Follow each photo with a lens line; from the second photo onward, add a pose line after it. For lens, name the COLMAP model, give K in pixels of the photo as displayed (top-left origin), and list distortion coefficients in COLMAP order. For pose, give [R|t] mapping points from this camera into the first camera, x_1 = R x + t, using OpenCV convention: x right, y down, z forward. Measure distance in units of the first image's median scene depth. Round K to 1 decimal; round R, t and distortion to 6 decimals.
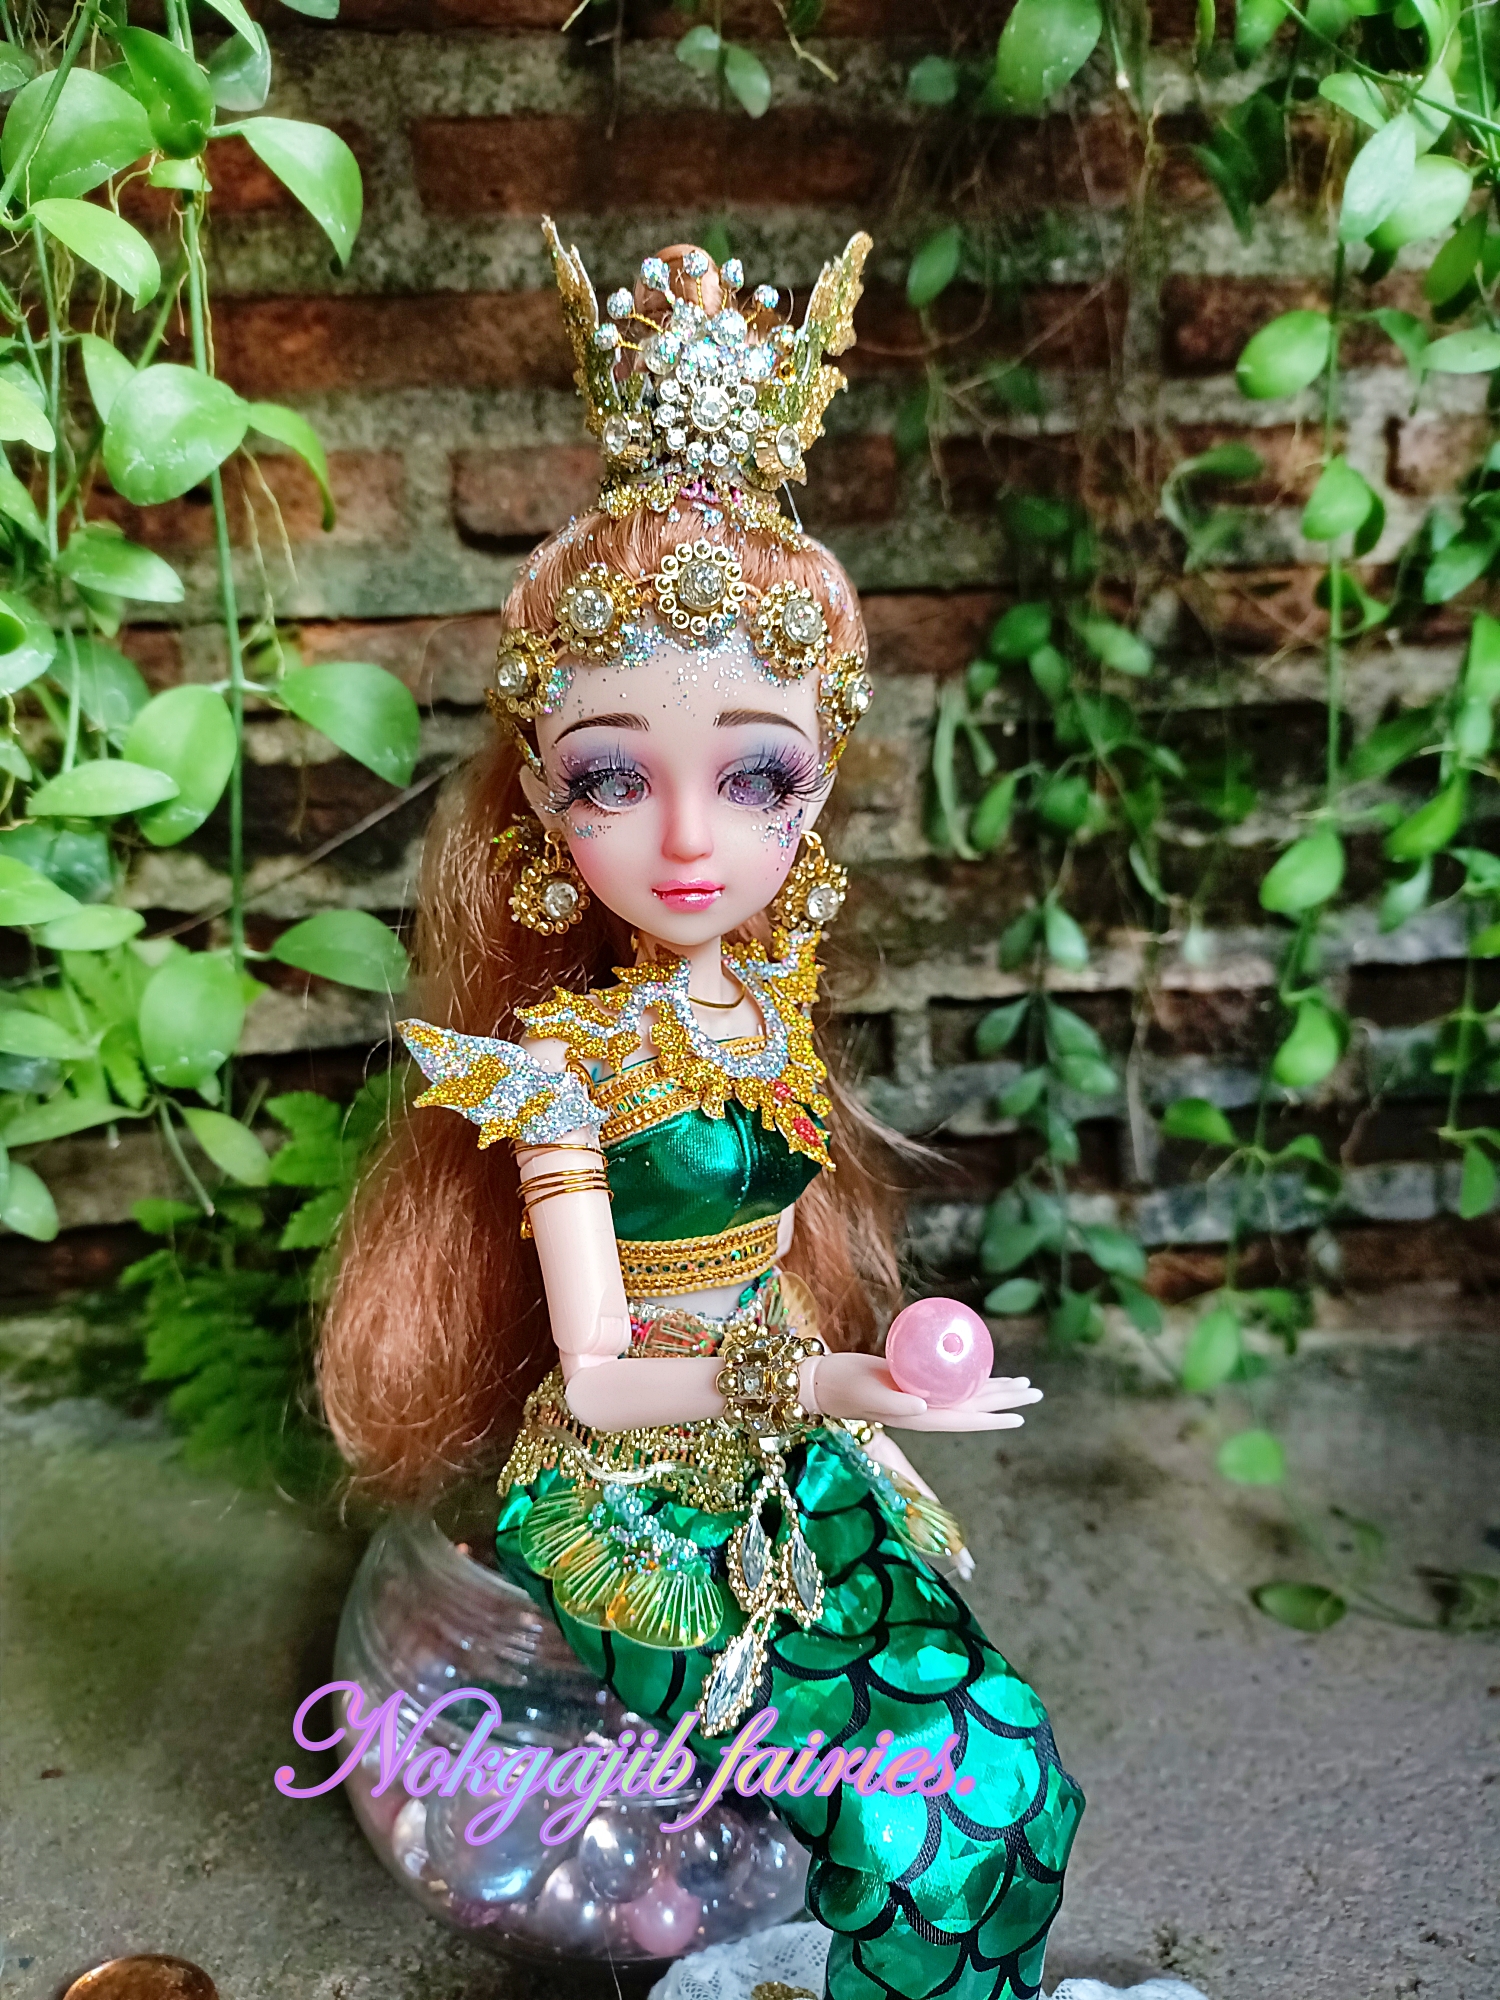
lens RADIAL K [[1516.1, 0, 749.1], [0, 1516.1, 996.9], [0, 0, 1]] dist [0.005049, -0.046179]
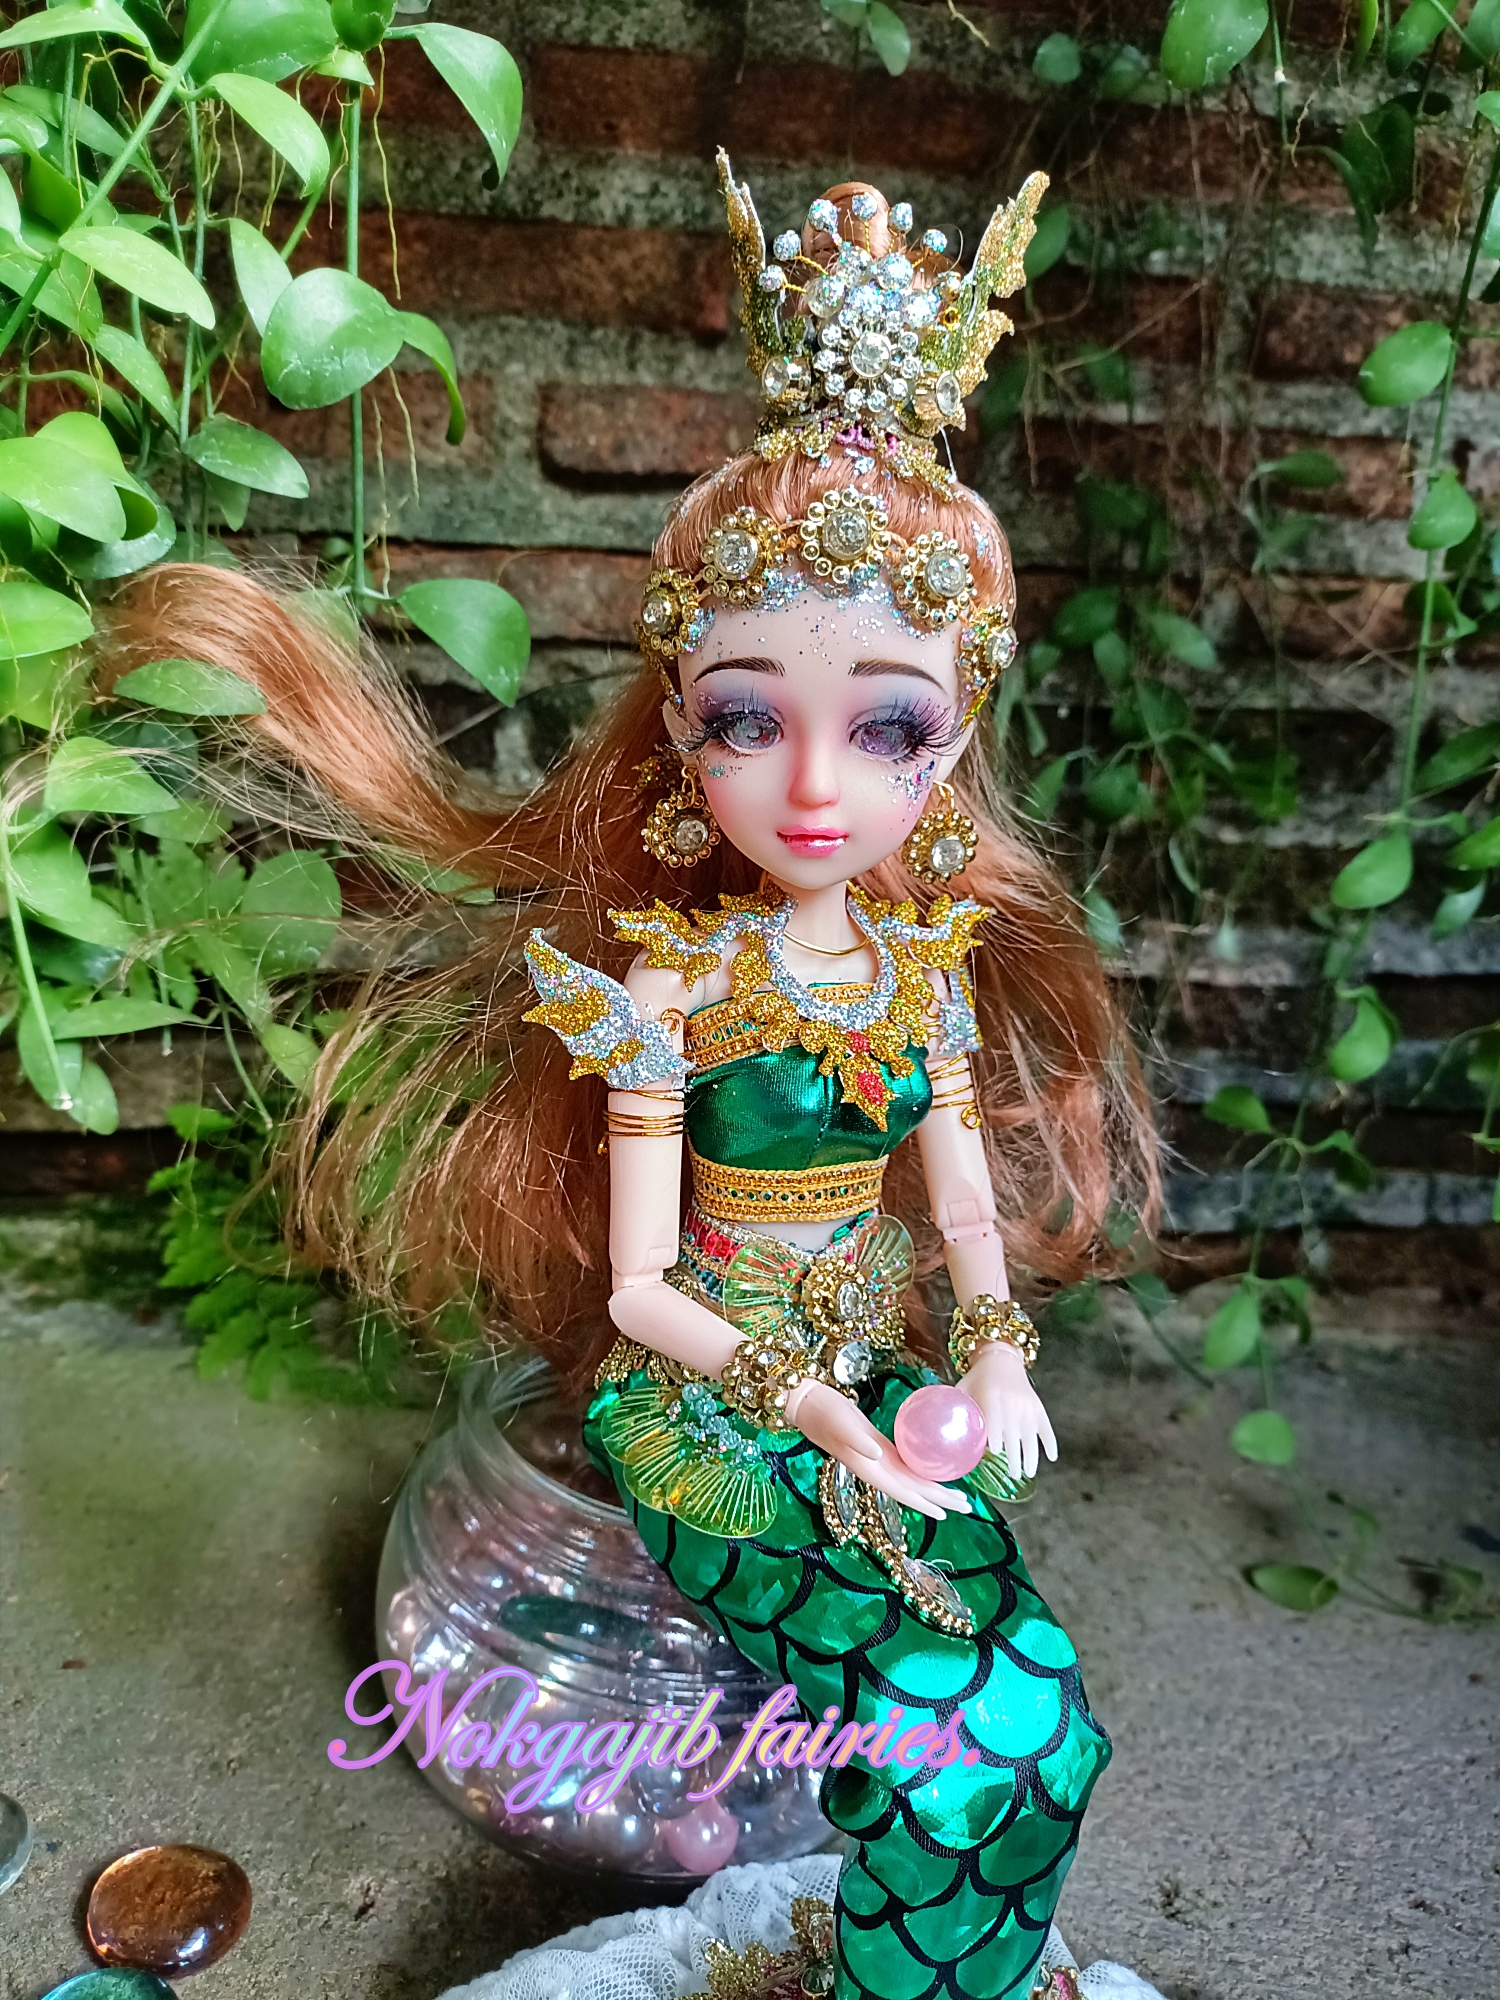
lens RADIAL K [[1516.1, 0, 749.1], [0, 1516.1, 996.9], [0, 0, 1]] dist [0.005049, -0.046179]
pose [[0.996094, 0.080982, 0.035188, -0.064430], [-0.081620, 0.996517, 0.017113, 0.014270], [-0.033680, -0.019918, 0.999234, -0.007428]]
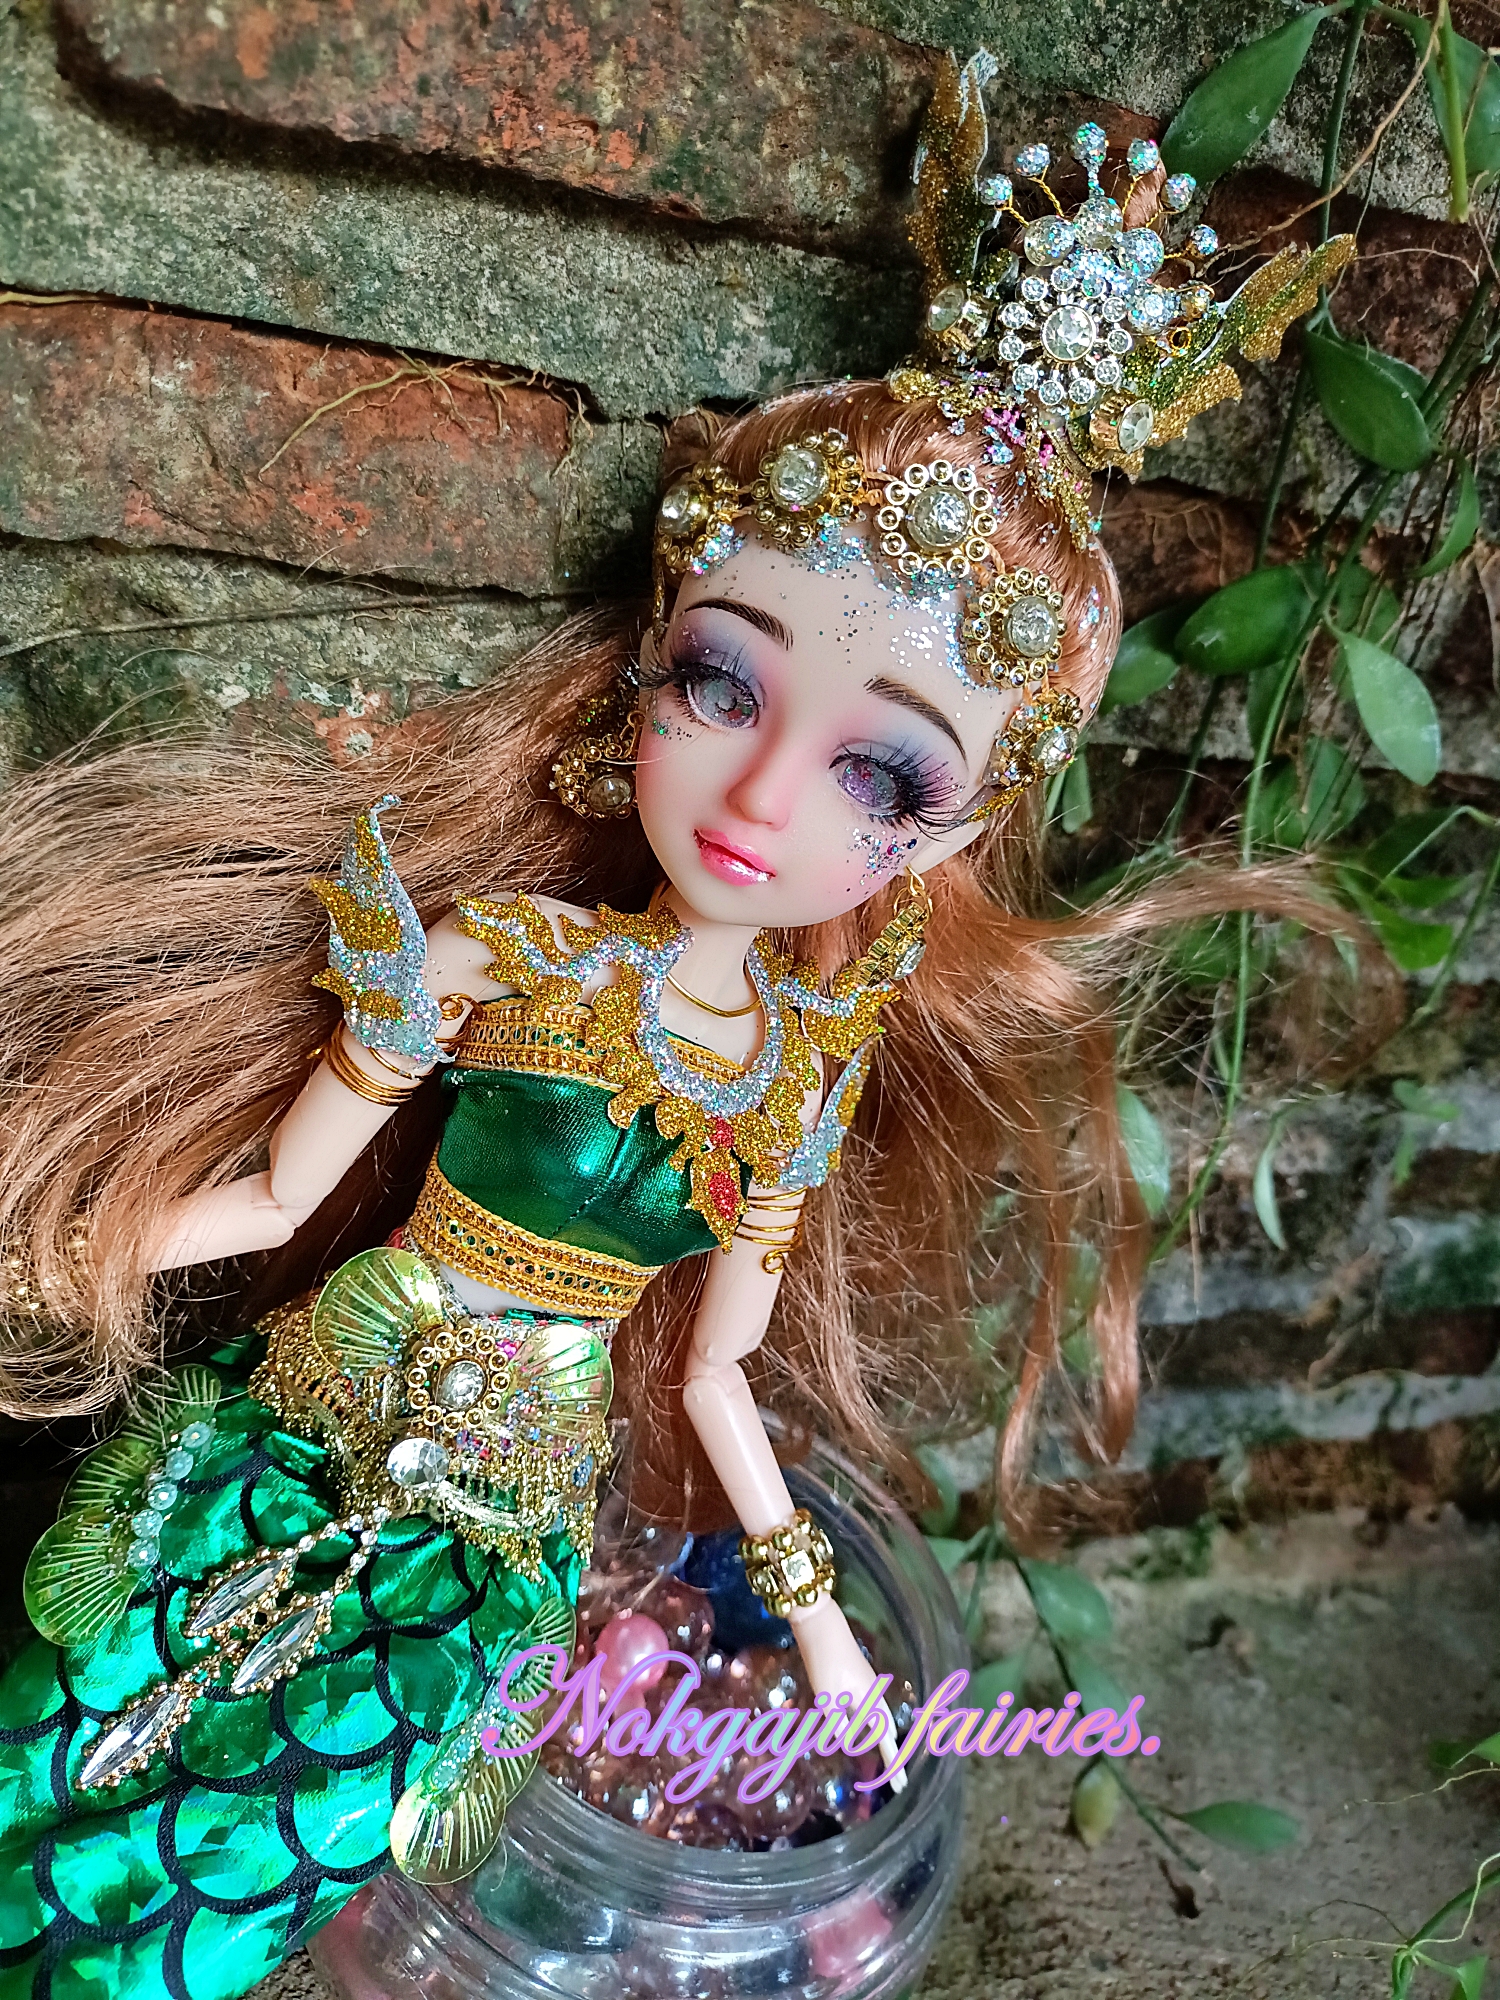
lens RADIAL K [[1530.6, 0, 743.6], [0, 1530.6, 988.7], [0, 0, 1]] dist [-0.029534, 0.003898]
pose [[0.937756, 0.122964, 0.324798, -0.134461], [-0.207445, 0.948376, 0.239895, -0.224612], [-0.278532, -0.292341, 0.914853, 0.591354]]
